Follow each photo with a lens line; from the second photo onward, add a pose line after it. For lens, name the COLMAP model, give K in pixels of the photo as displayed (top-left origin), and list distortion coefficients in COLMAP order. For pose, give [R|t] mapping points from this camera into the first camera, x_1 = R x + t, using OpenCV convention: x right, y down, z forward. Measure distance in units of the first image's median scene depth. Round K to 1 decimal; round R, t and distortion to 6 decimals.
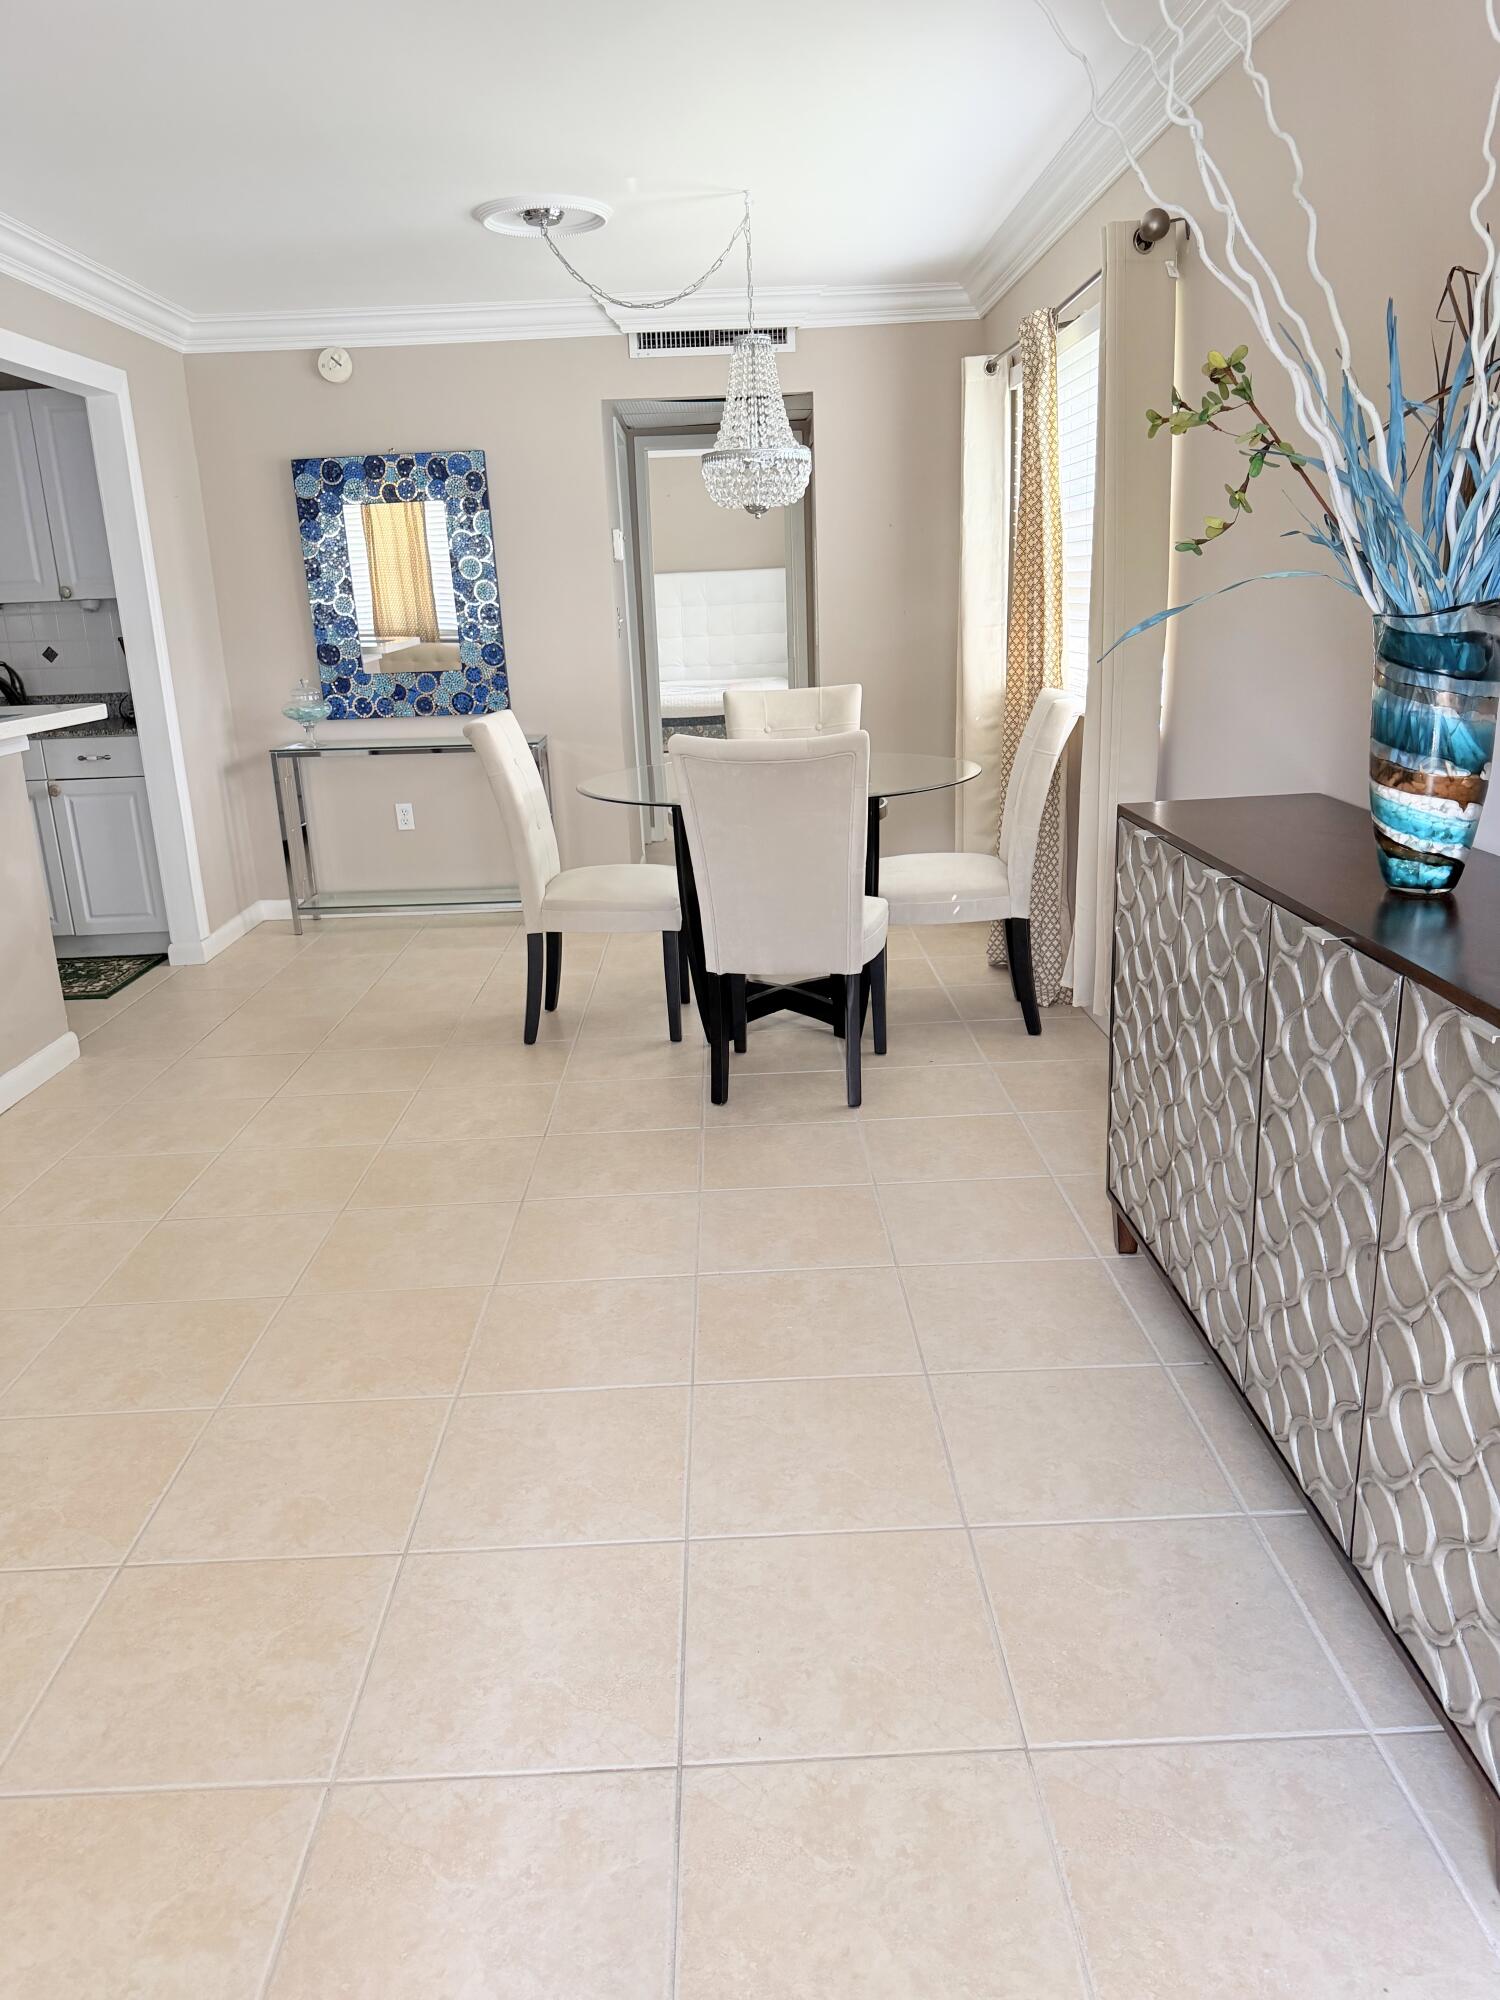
lens RADIAL K [[1451.1, 0, 750.0], [0, 1451.1, 1000.0], [0, 0, 1]] dist [0.027570, -0.159441]
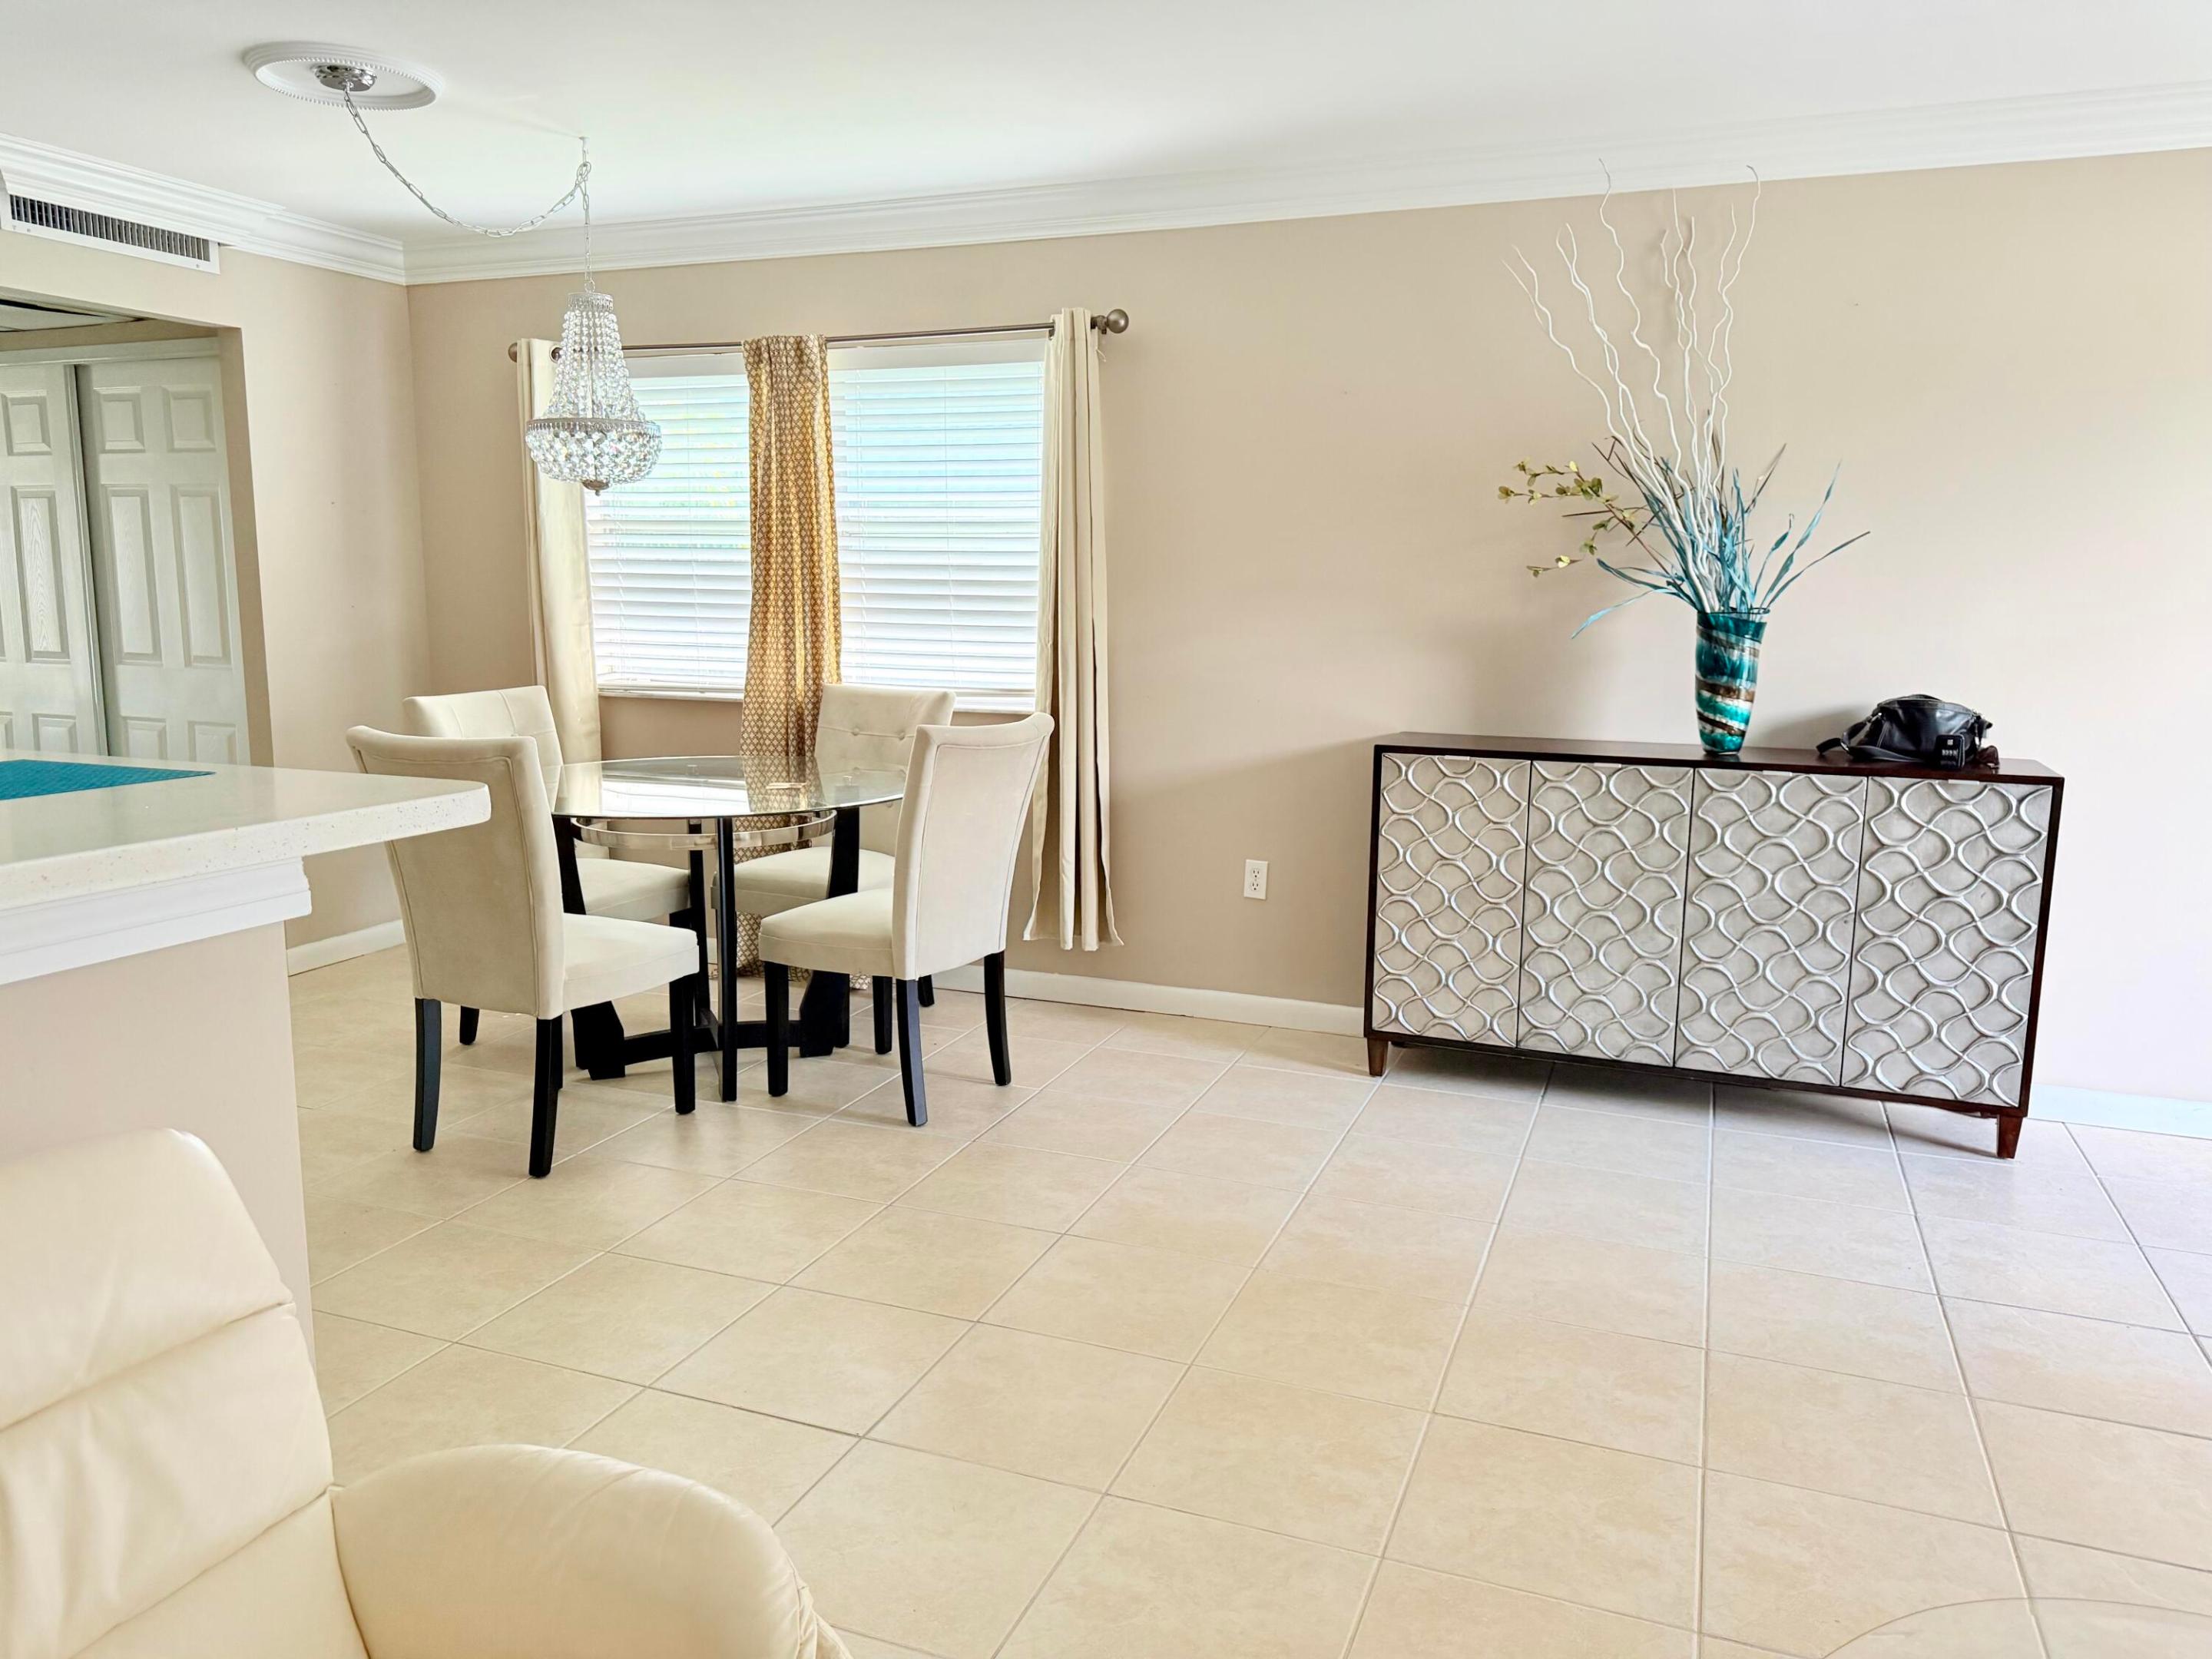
lens RADIAL K [[1546.0, 0, 1106.0], [0, 1546.0, 829.5], [0, 0, 1]] dist [0.074940, -0.130427]
pose [[0.378428, -0.108275, 0.919276, -0.576137], [0.219775, 0.975246, 0.024395, -0.073103], [-0.899161, 0.192802, 0.392856, 0.300279]]
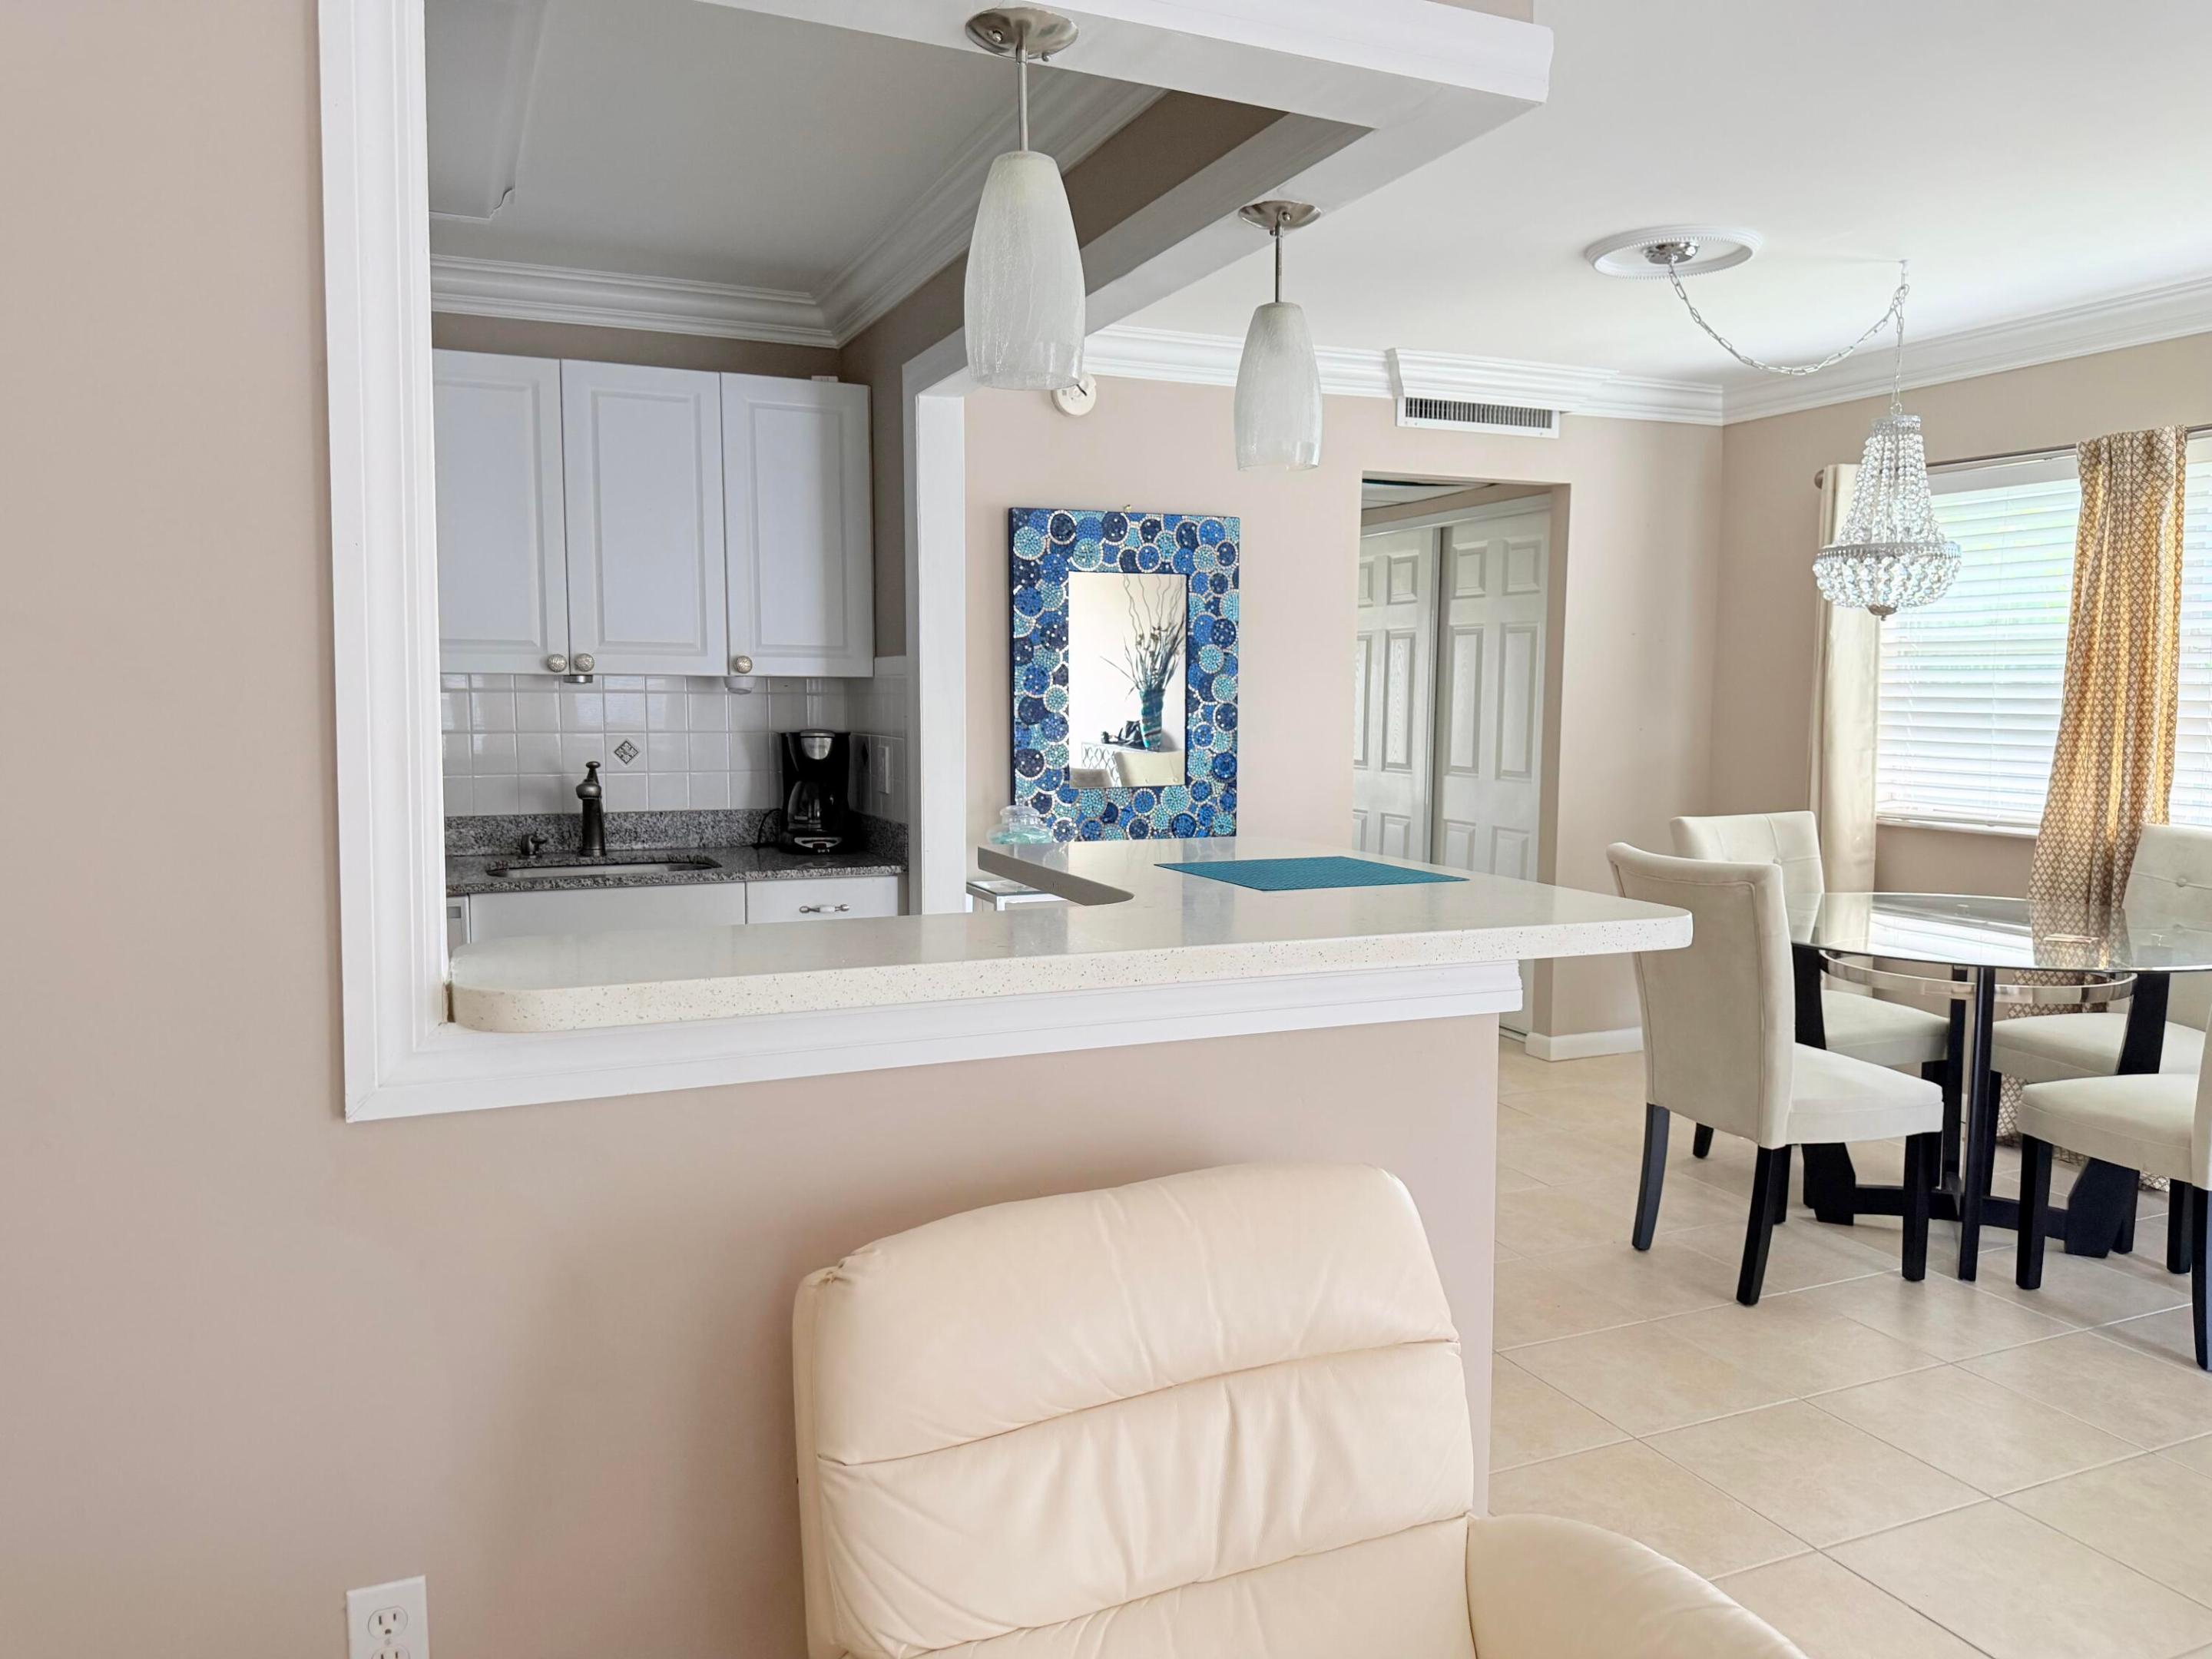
lens RADIAL K [[1554.1, 0, 1106.0], [0, 1554.1, 829.5], [0, 0, 1]] dist [0.033519, -0.028093]
pose [[0.923878, 0.002005, 0.382681, -0.576579], [0.066864, 0.983758, -0.166579, -0.071876], [-0.376800, 0.179486, 0.908739, 0.278592]]
